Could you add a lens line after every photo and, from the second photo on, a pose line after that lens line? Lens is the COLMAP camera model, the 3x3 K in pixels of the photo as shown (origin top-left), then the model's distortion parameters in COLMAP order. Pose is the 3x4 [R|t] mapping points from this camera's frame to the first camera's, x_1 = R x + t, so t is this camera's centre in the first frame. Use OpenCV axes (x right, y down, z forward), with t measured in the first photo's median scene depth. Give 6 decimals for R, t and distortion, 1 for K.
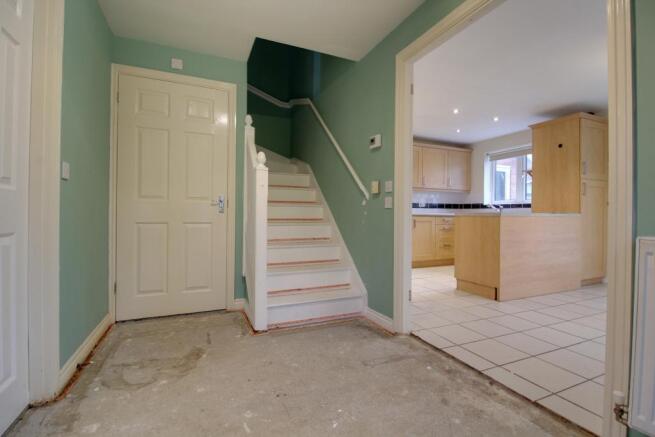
lens RADIAL K [[305.0, 0, 327.3], [0, 305.0, 216.2], [0, 0, 1]] dist [-0.022210, -0.001441]
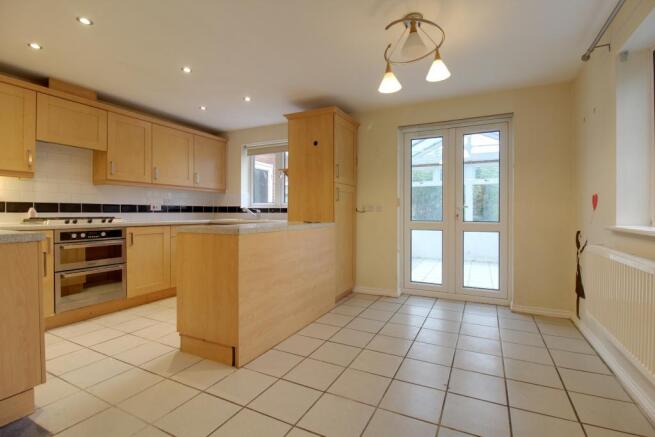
lens RADIAL K [[305.0, 0, 327.5], [0, 305.0, 215.3], [0, 0, 1]] dist [-0.022210, -0.001441]
pose [[0.770601, -0.010943, 0.637224, 0.187479], [0.004537, 0.999921, 0.011685, -0.028793], [-0.637301, -0.006114, 0.770590, 0.234124]]
